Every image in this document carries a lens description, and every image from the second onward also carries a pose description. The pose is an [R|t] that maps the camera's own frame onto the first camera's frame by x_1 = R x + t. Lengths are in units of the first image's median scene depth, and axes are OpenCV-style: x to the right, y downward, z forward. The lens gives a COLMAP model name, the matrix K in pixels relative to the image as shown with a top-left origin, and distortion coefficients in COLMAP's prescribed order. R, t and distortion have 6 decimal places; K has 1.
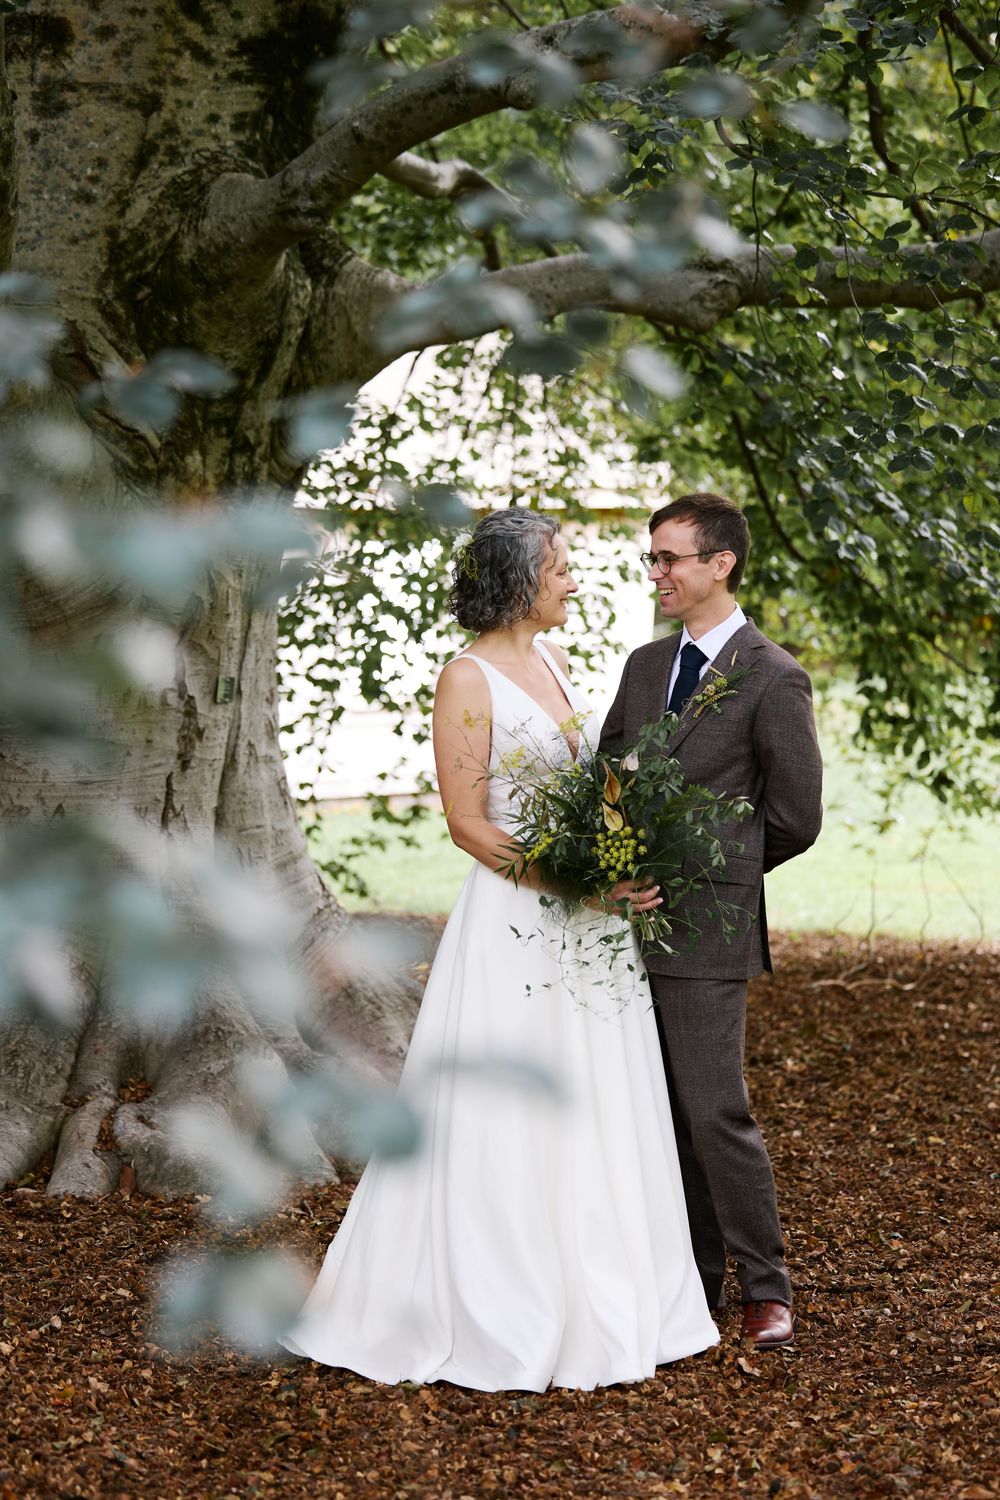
lens RADIAL K [[3613.5, 0, 500.1], [0, 3613.5, 702.1], [0, 0, 1]] dist [-0.005238, 0.486376]
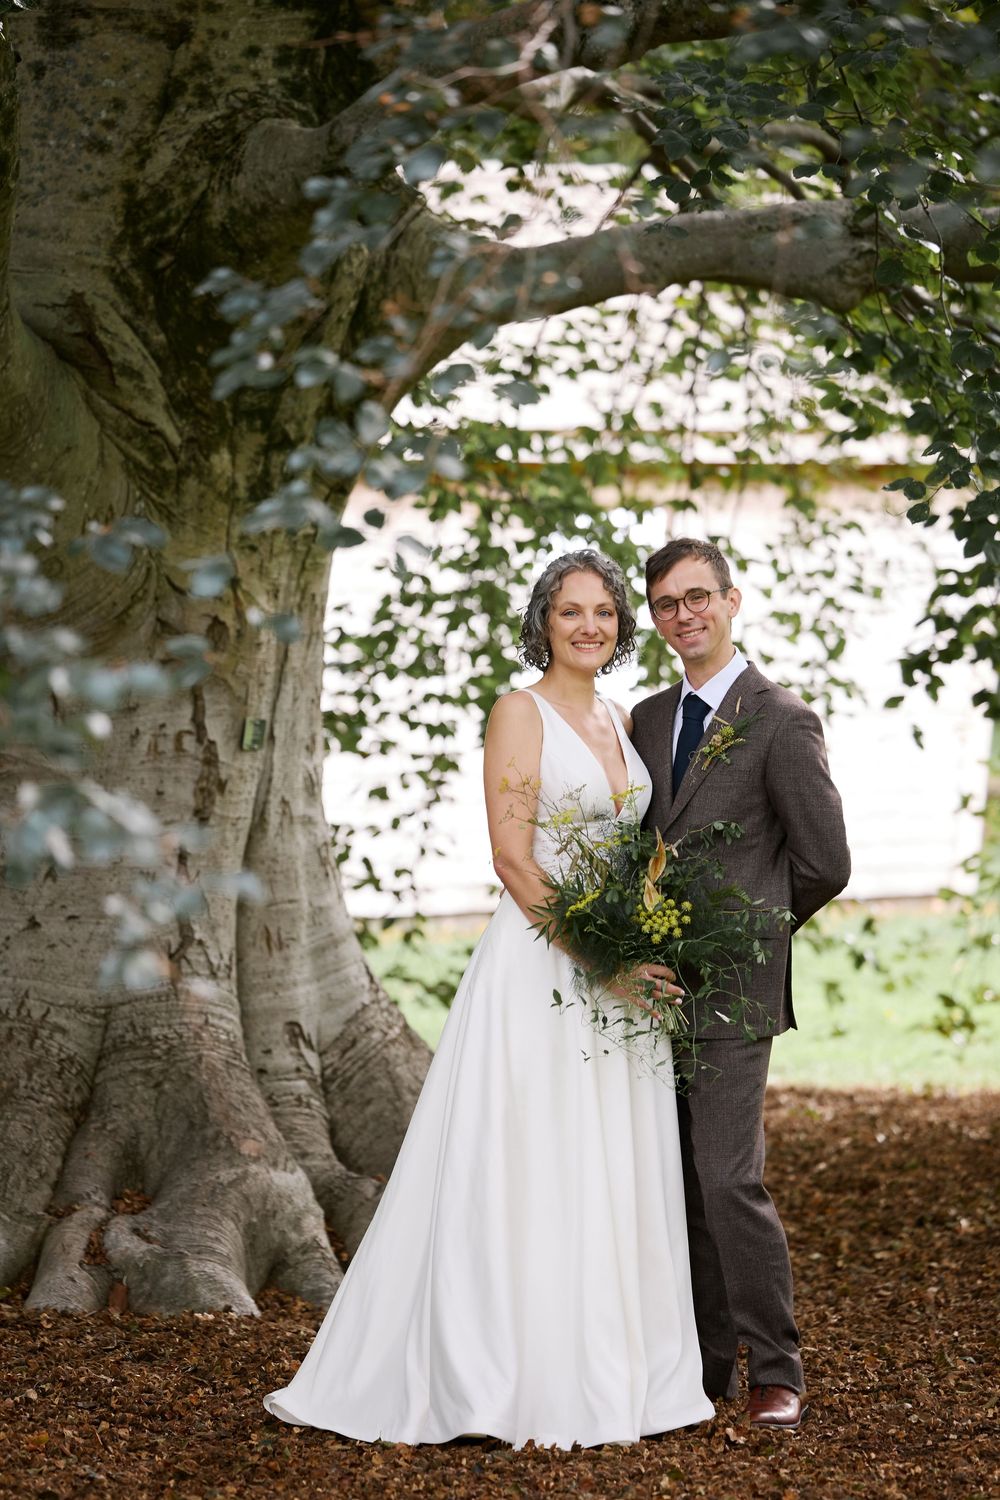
lens RADIAL K [[6788.3, 0, 499.7], [0, 6788.3, 610.8], [0, 0, 1]] dist [0.362683, 1.633446]
pose [[0.998118, 0.019869, -0.058008, 0.072592], [-0.021258, 0.999500, -0.023423, 0.003724], [0.057513, 0.024612, 0.998041, -0.573755]]
